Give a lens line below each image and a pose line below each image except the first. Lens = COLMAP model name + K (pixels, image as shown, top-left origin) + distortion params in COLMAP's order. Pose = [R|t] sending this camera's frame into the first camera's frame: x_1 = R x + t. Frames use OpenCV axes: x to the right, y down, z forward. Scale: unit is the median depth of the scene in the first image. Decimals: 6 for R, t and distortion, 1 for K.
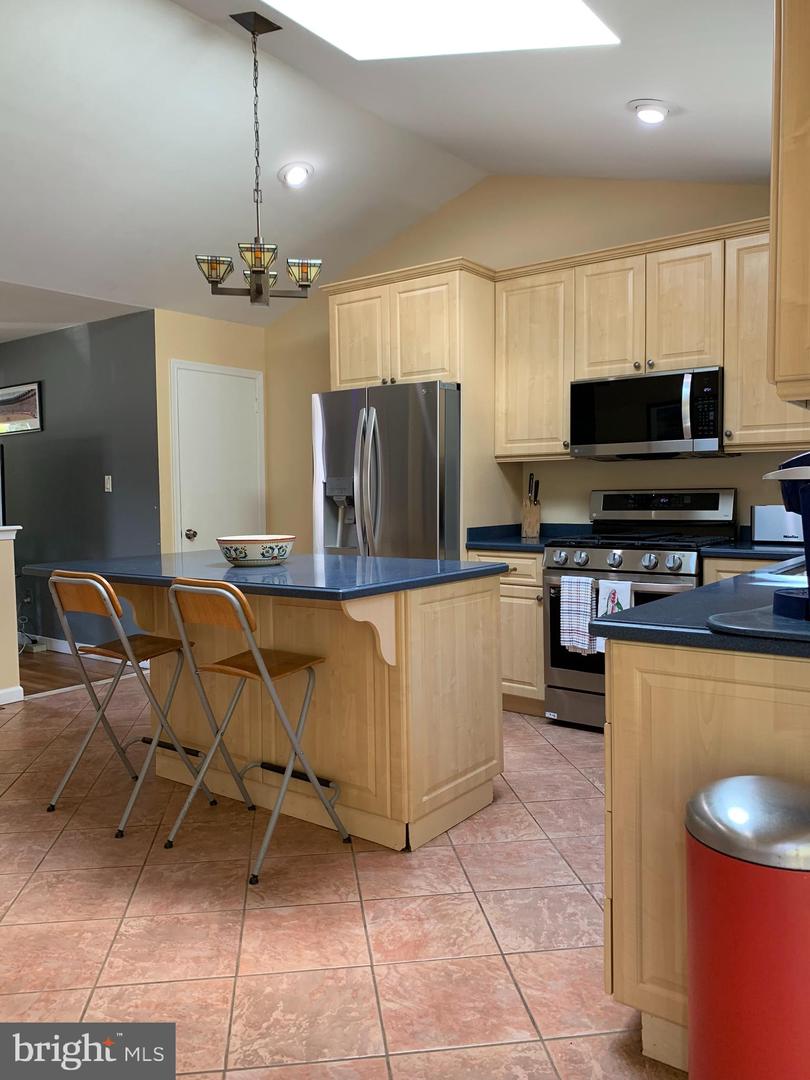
lens RADIAL K [[825.0, 0, 405.0], [0, 825.0, 546.4], [0, 0, 1]] dist [0.027710, -0.007680]
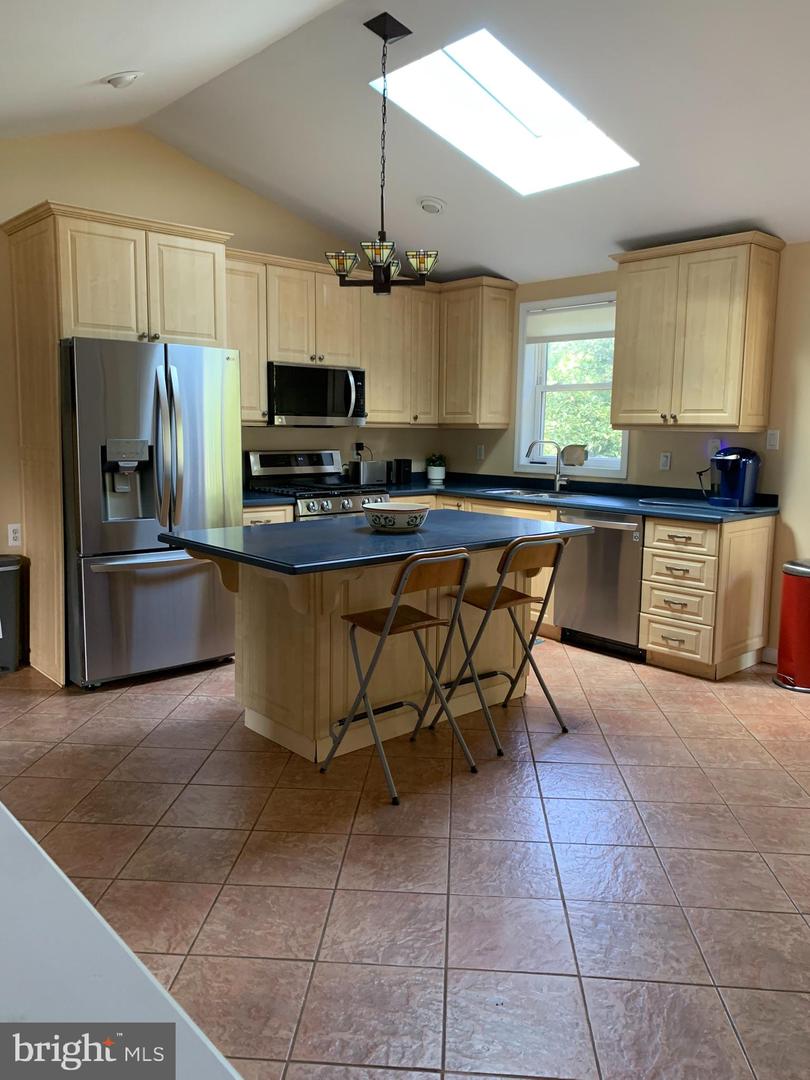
lens RADIAL K [[825.0, 0, 404.9], [0, 825.0, 532.6], [0, 0, 1]] dist [0.027710, -0.007680]
pose [[0.195786, -0.111441, 0.974294, -1.022208], [0.047275, 0.993439, 0.104131, -0.072564], [-0.979507, 0.025673, 0.199770, 0.609430]]
